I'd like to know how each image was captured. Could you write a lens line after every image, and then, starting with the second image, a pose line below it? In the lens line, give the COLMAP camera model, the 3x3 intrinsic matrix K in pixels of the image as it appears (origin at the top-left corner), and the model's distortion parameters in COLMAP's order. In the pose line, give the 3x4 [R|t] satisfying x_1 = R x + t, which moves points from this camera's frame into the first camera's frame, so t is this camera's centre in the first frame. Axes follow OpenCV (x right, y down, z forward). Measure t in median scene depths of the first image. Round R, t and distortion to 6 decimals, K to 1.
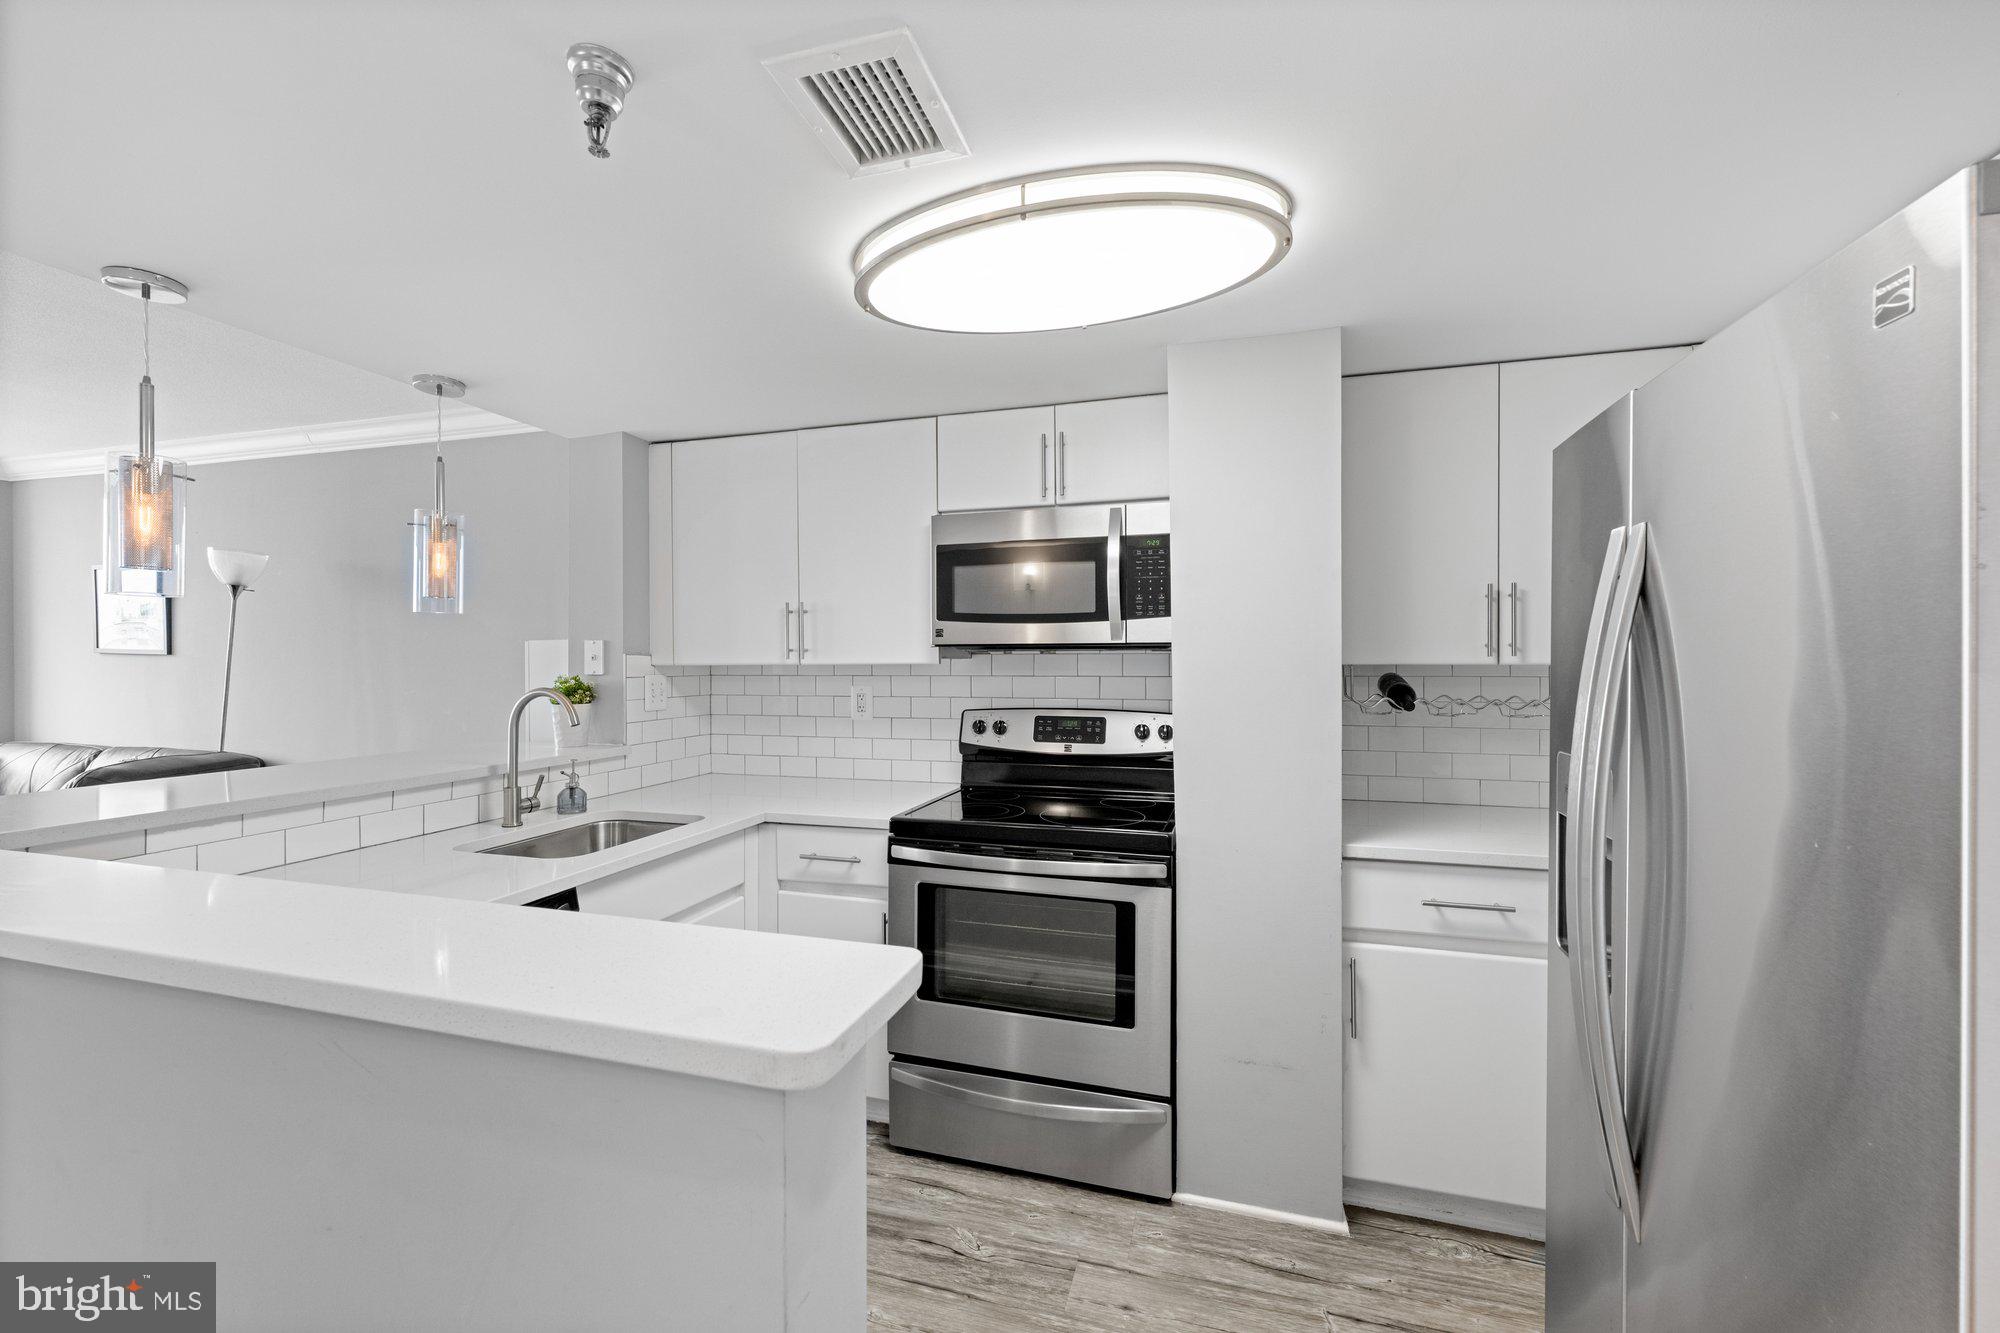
lens RADIAL K [[795.8, 0, 1001.8], [0, 795.8, 663.3], [0, 0, 1]] dist [-0.000134, -0.000109]
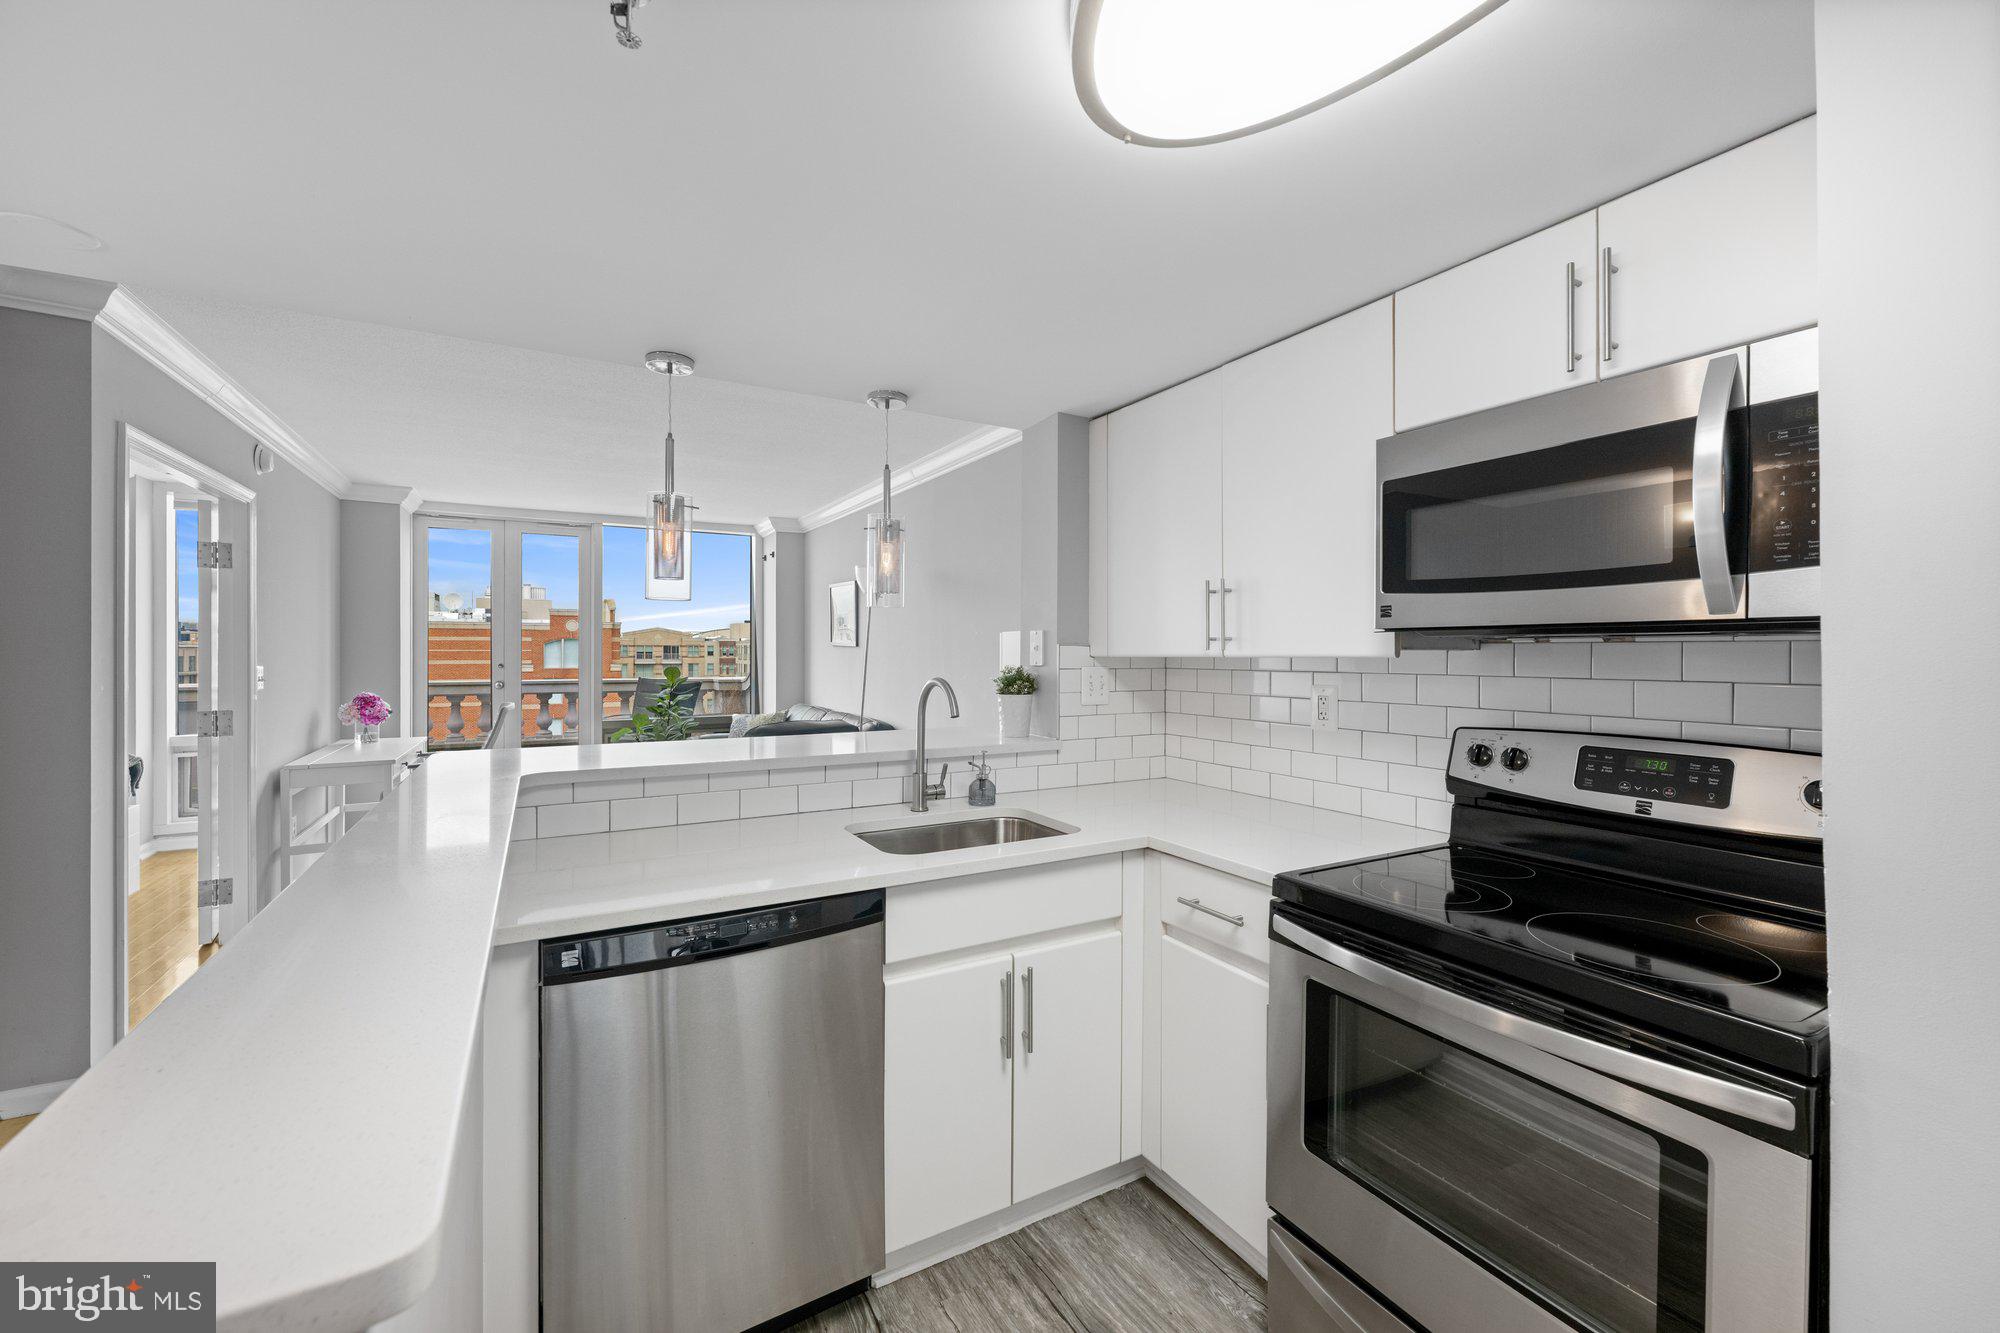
lens RADIAL K [[795.8, 0, 1000.1], [0, 795.8, 656.5], [0, 0, 1]] dist [-0.000134, -0.000109]
pose [[0.722739, 0.007615, -0.691079, 0.170444], [-0.007029, 0.999969, 0.003667, -0.000053], [0.691085, 0.002208, 0.722770, 0.320531]]
